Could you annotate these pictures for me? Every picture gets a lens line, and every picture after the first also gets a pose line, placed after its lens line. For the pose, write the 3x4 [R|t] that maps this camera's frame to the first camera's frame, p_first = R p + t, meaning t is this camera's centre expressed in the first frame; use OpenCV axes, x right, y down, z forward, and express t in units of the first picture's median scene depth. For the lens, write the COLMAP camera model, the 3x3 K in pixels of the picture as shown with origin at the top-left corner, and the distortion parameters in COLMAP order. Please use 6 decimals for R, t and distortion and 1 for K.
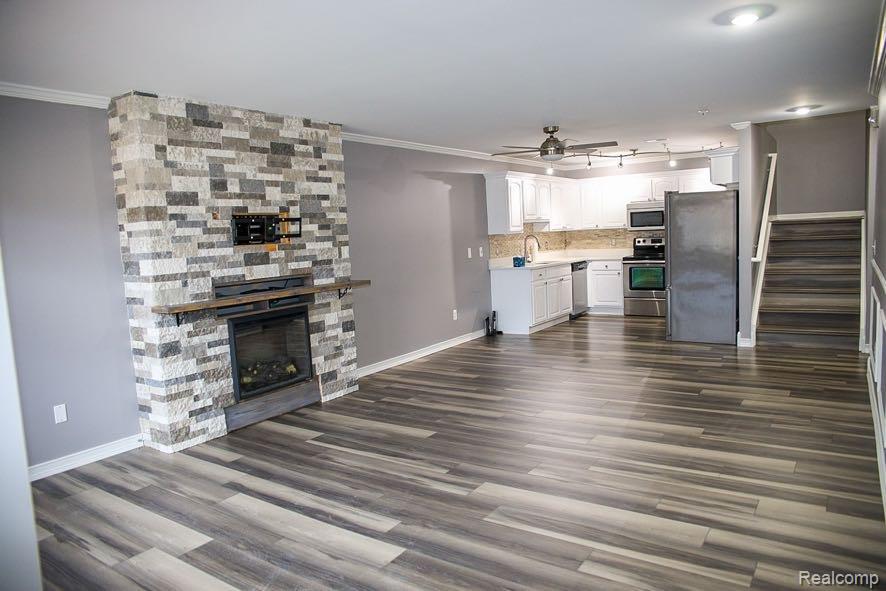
lens RADIAL K [[602.7, 0, 439.2], [0, 602.7, 299.2], [0, 0, 1]] dist [-0.085785, 0.032315]
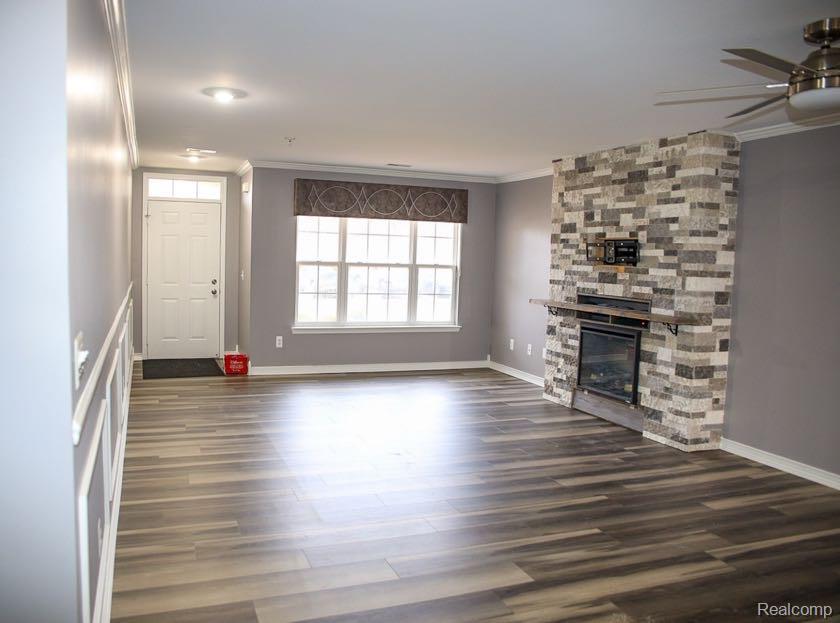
lens RADIAL K [[687.6, 0, 416.2], [0, 687.6, 310.5], [0, 0, 1]] dist [-0.054875, -0.002523]
pose [[-0.544094, 0.101338, -0.832882, 0.964463], [-0.092442, 0.979395, 0.179553, -0.201034], [0.833917, 0.174687, -0.523515, 1.344567]]
